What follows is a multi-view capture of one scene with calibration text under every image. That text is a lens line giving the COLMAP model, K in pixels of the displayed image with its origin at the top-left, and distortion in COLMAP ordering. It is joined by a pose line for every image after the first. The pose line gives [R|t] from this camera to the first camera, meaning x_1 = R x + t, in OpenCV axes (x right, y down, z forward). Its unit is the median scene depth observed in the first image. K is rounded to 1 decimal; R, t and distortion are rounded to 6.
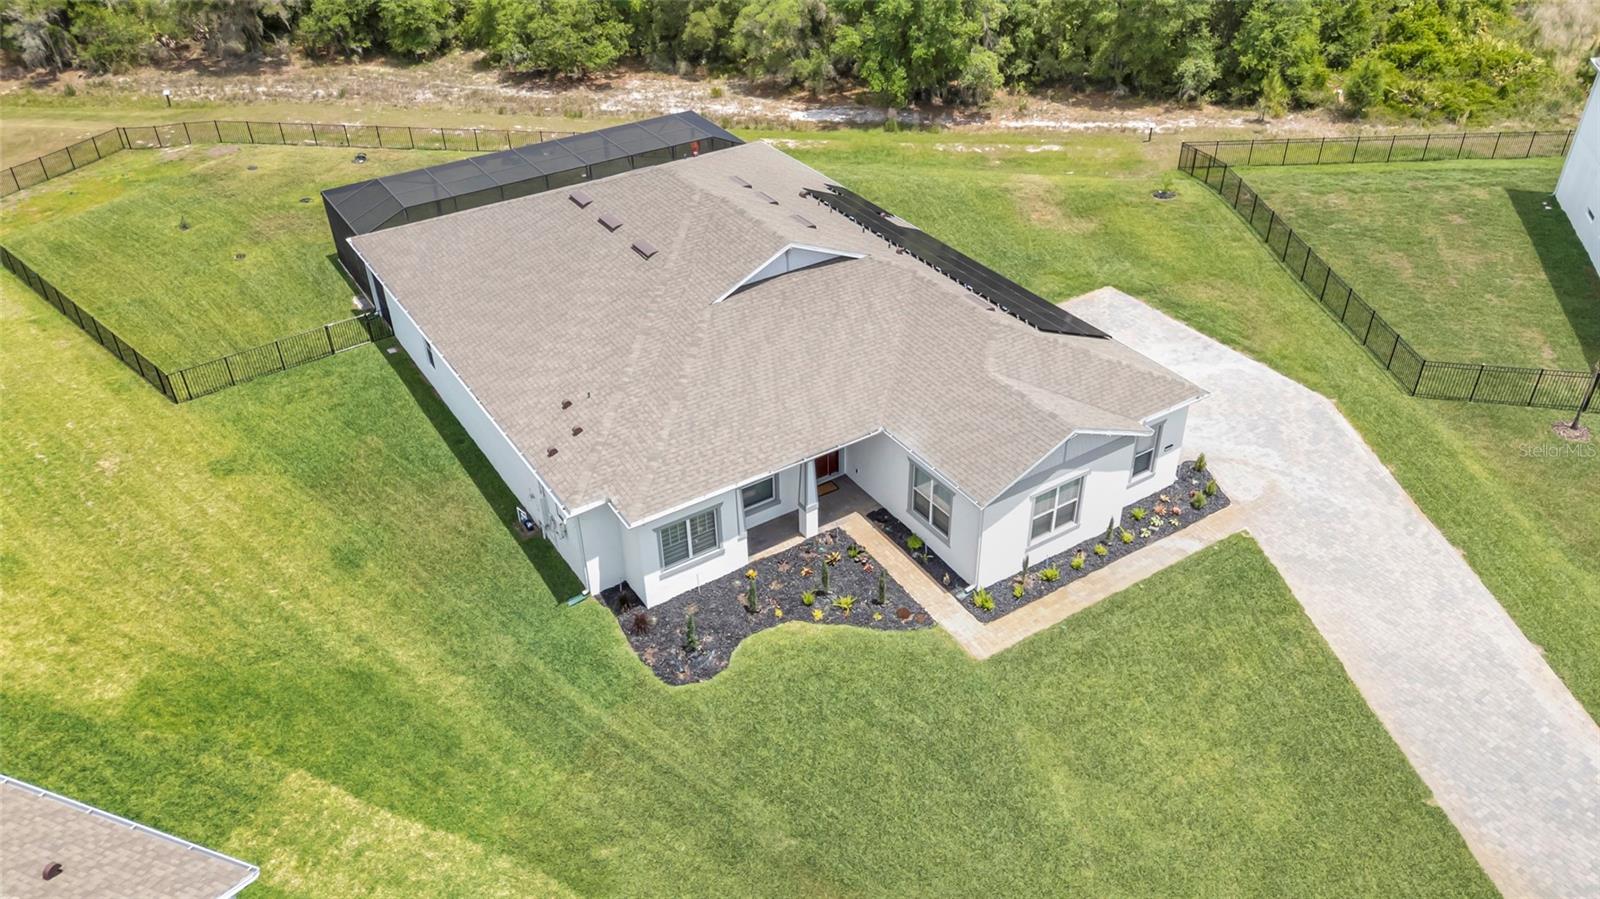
lens RADIAL K [[1178.4, 0, 800.0], [0, 1178.4, 449.5], [0, 0, 1]] dist [0.068507, -0.071883]
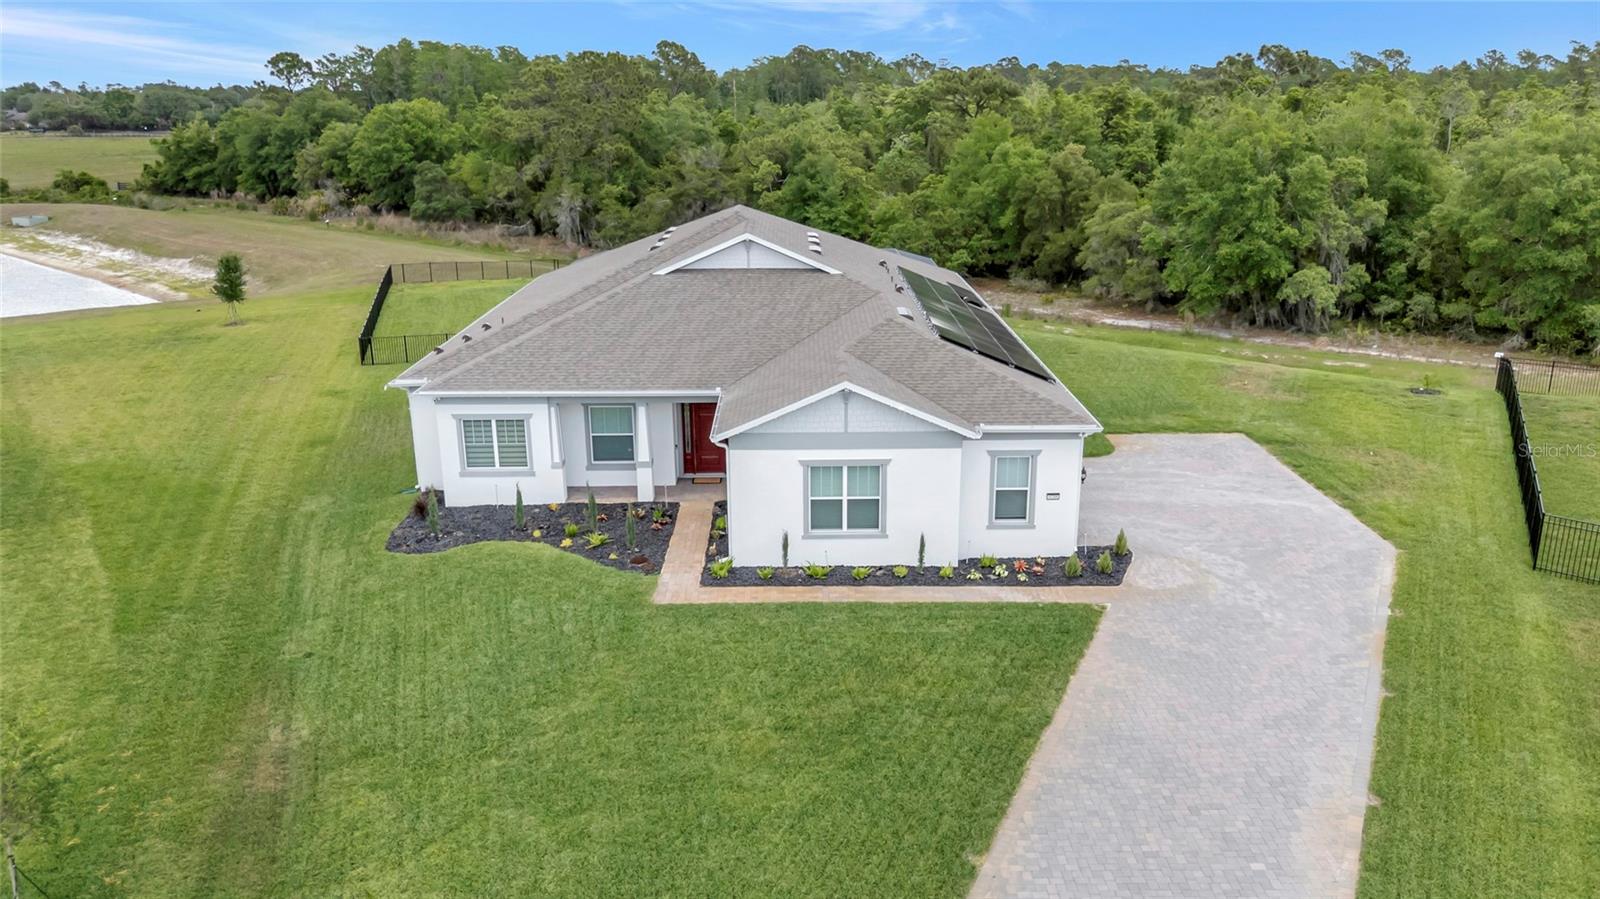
lens RADIAL K [[1186.5, 0, 800.0], [0, 1186.5, 449.5], [0, 0, 1]] dist [0.033417, -0.008984]
pose [[0.844989, 0.161107, -0.509940, 0.534471], [-0.309900, 0.924634, -0.221393, 0.187063], [0.435840, 0.345105, 0.831232, 0.239375]]
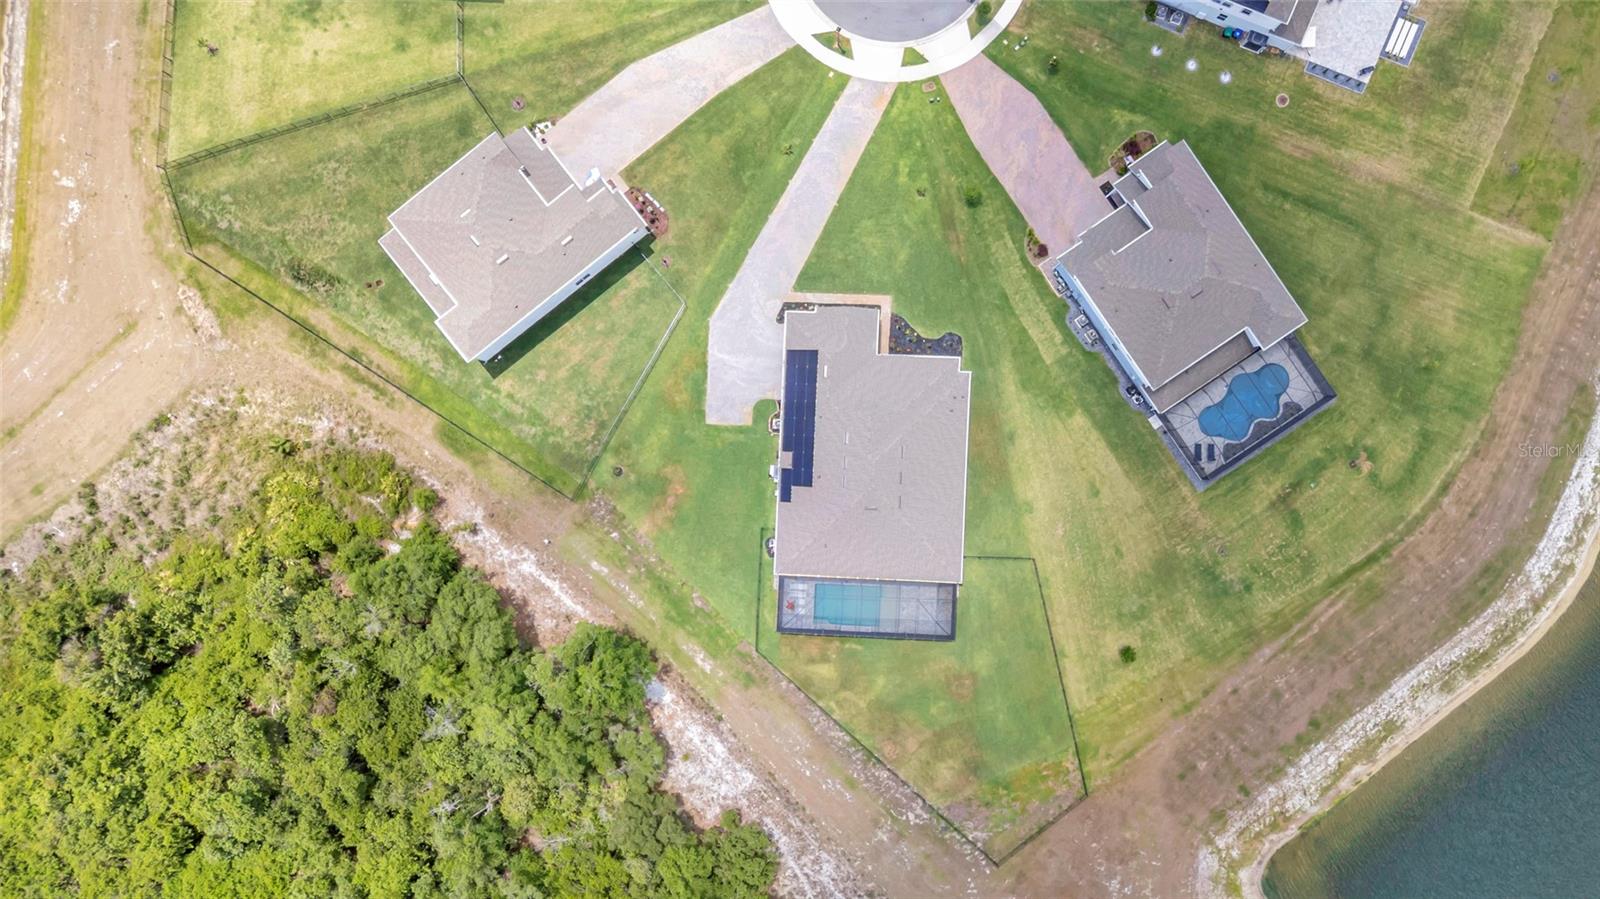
lens RADIAL K [[1180.3, 0, 823.5], [0, 1180.3, 468.2], [0, 0, 1]] dist [0.034613, -0.002732]
pose [[-0.816364, -0.576332, 0.037292, -0.107530], [0.359164, -0.456062, 0.814254, -2.643338], [-0.452273, 0.678122, 0.579310, -0.595585]]
